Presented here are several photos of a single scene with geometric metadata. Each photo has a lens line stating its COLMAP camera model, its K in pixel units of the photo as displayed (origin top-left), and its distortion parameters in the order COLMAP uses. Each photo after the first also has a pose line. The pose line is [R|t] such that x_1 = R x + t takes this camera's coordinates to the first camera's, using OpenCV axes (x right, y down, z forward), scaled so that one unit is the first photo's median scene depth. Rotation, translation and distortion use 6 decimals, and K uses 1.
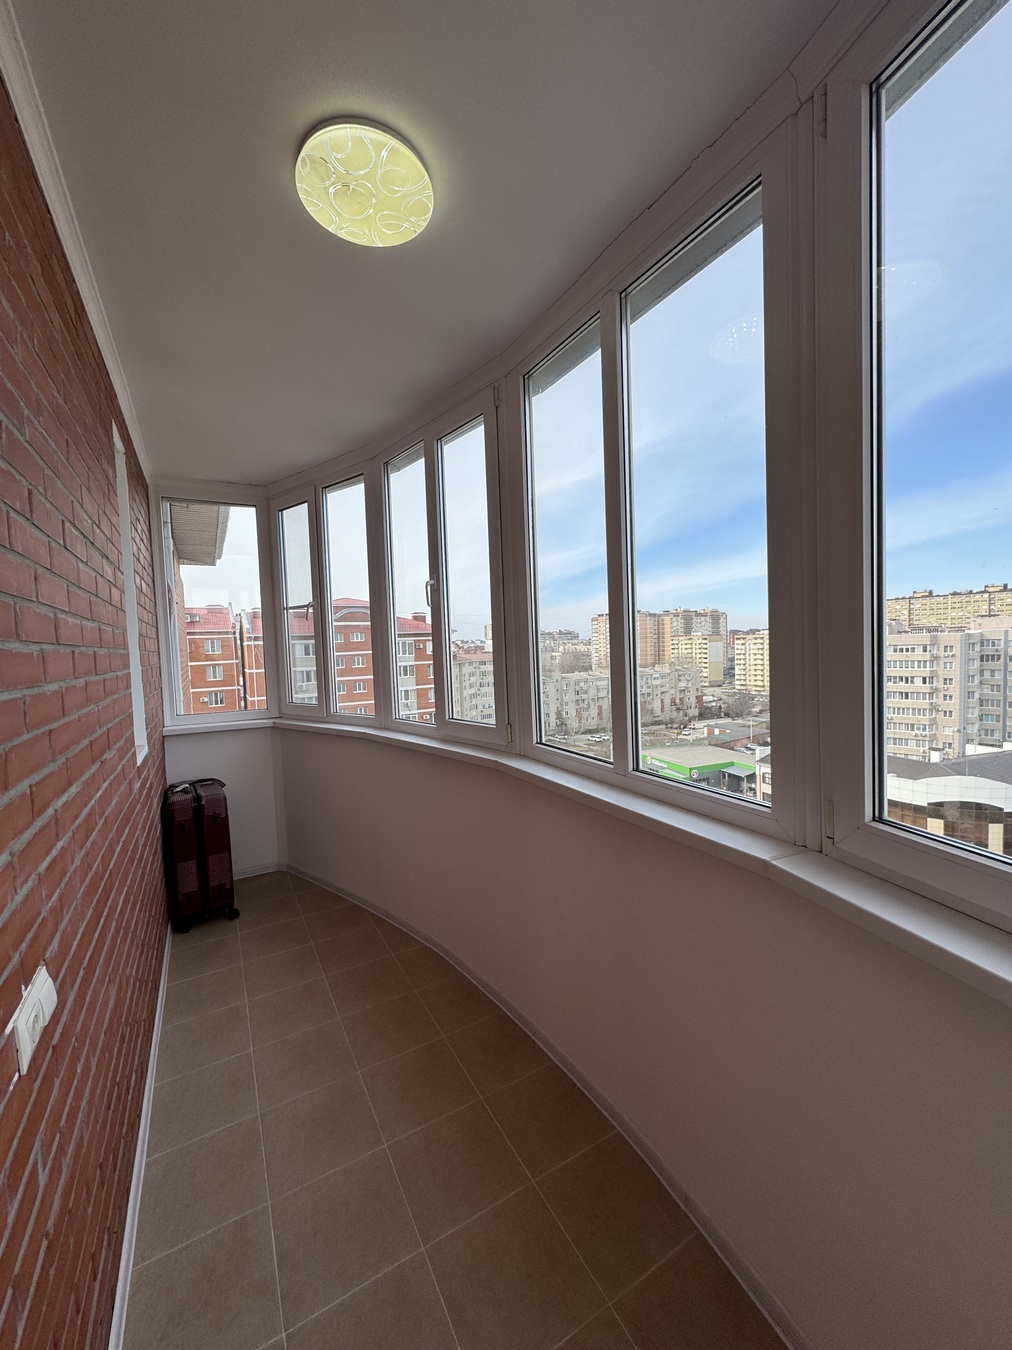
lens RADIAL K [[535.4, 0, 506.3], [0, 535.4, 673.2], [0, 0, 1]] dist [-0.001944, 0.000277]
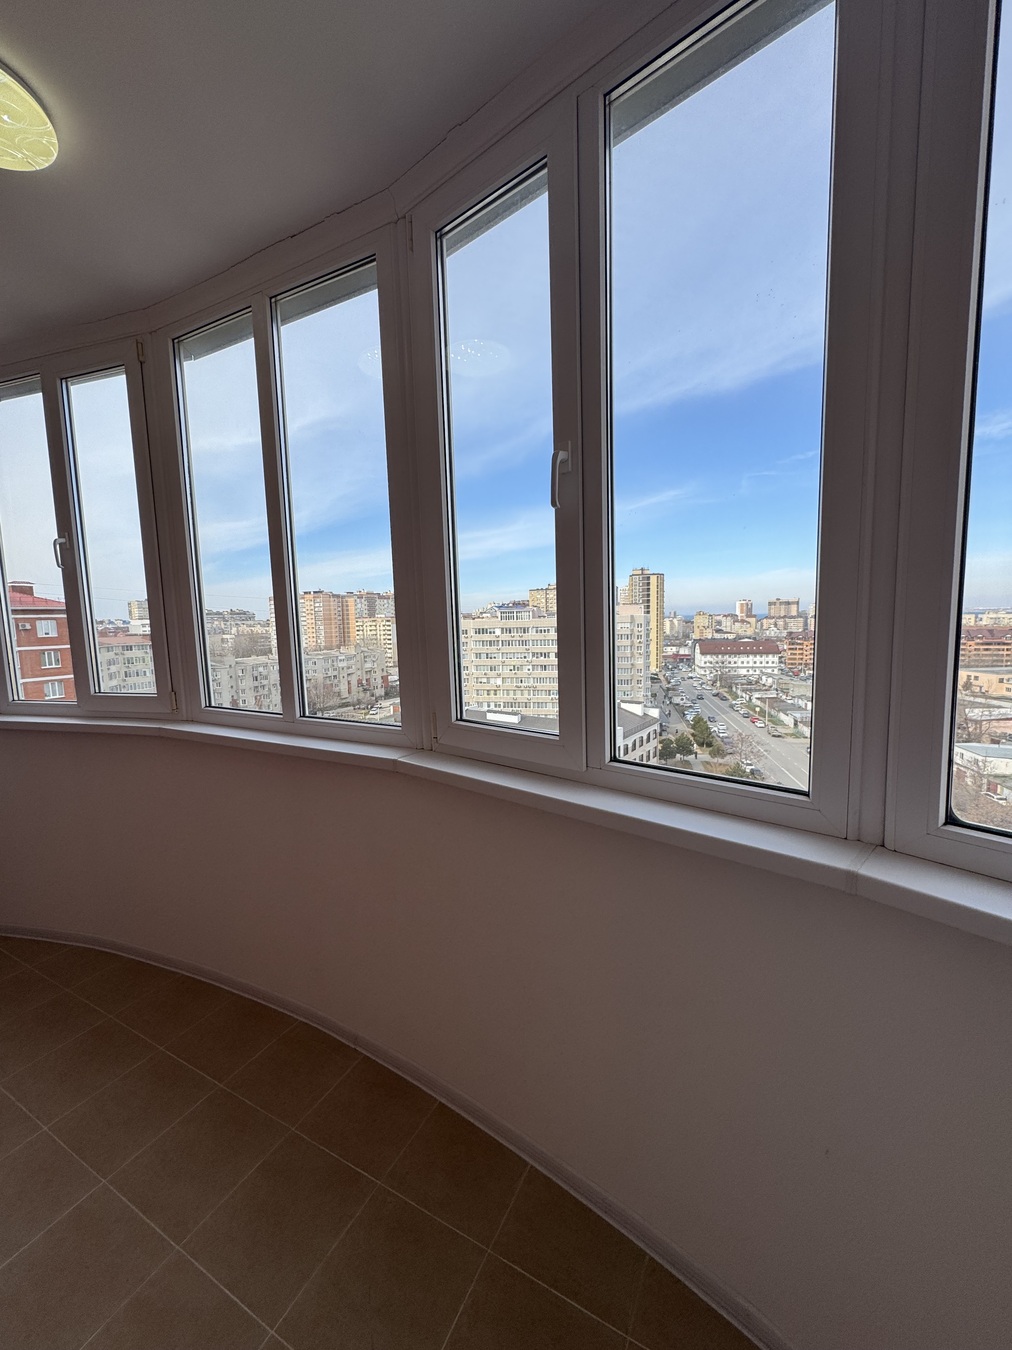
lens RADIAL K [[535.4, 0, 506.3], [0, 535.4, 673.2], [0, 0, 1]] dist [-0.001944, 0.000277]
pose [[0.840897, -0.044155, 0.539392, -0.010971], [0.025486, 0.998791, 0.042031, 0.043460], [-0.540595, -0.021597, 0.841005, -0.207201]]
